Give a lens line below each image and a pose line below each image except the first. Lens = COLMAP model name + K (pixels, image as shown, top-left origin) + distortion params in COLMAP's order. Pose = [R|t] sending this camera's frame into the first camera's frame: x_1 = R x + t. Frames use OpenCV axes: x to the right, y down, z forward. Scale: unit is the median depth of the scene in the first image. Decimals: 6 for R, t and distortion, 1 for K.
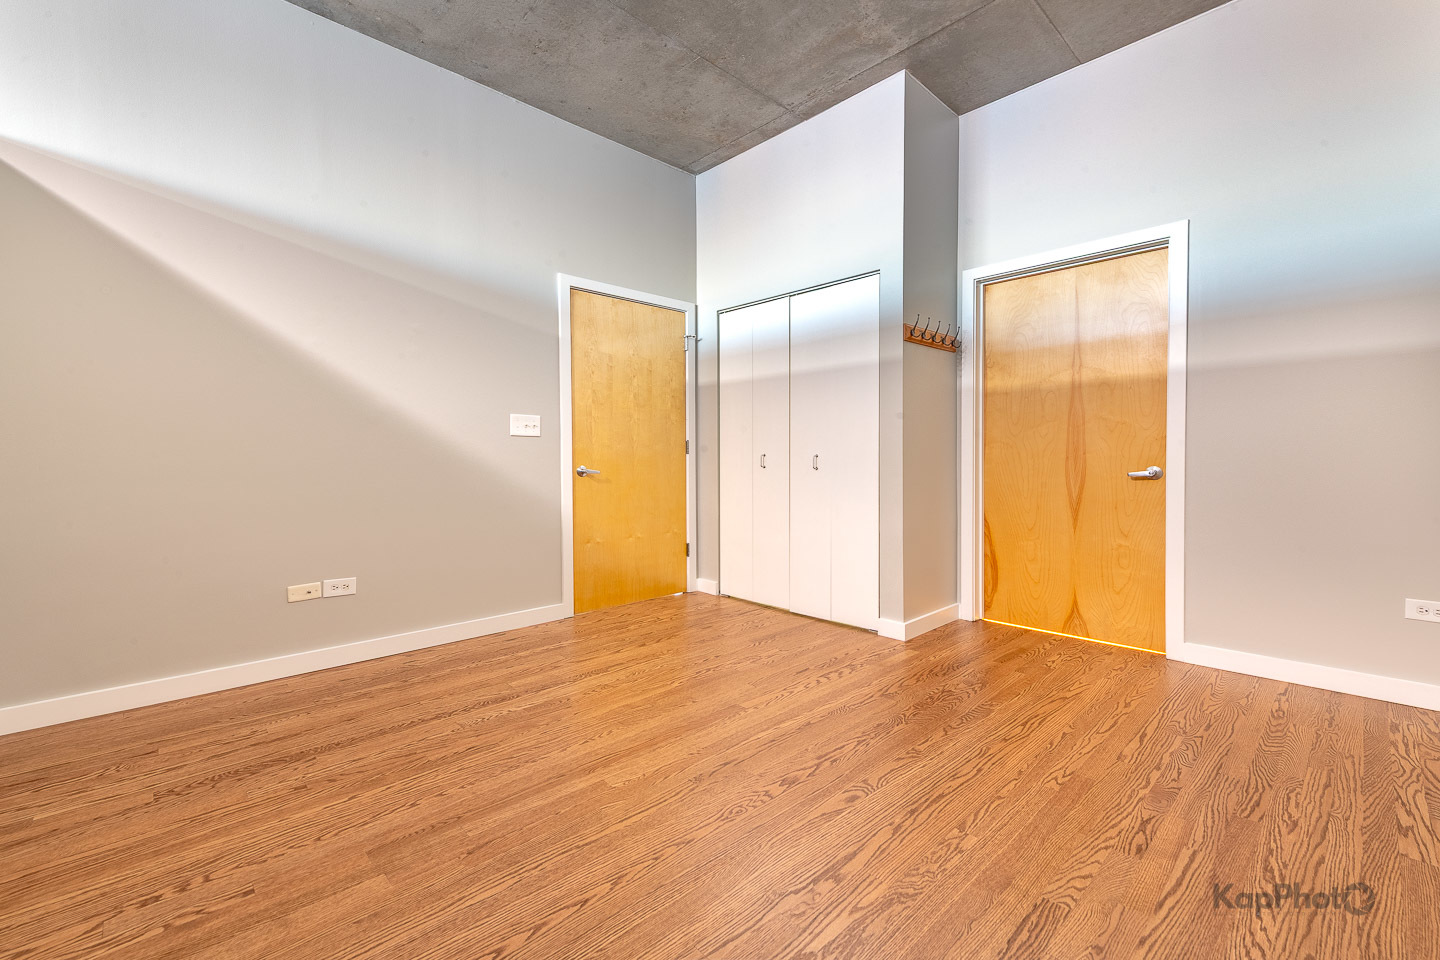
lens RADIAL K [[603.0, 0, 771.6], [0, 603.0, 474.2], [0, 0, 1]] dist [0.019469, -0.008015]
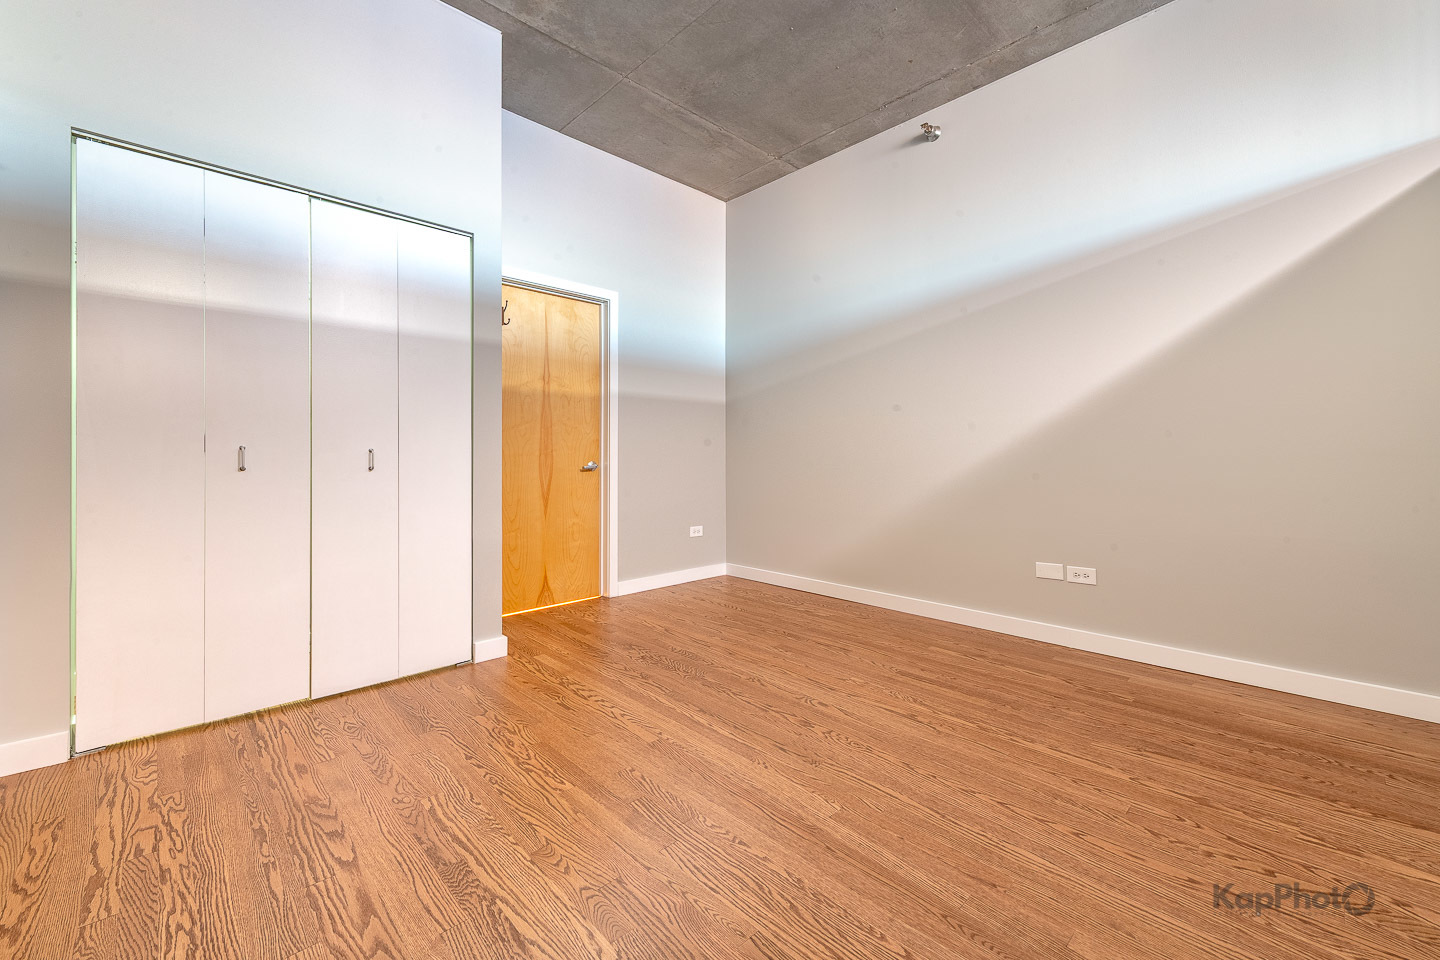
lens RADIAL K [[579.0, 0, 727.7], [0, 579.0, 461.9], [0, 0, 1]] dist [0.016510, -0.005825]
pose [[0.041564, -0.009107, 0.999094, -0.768543], [0.025916, 0.999632, 0.008034, -0.017178], [-0.998800, 0.025559, 0.041784, 0.747946]]
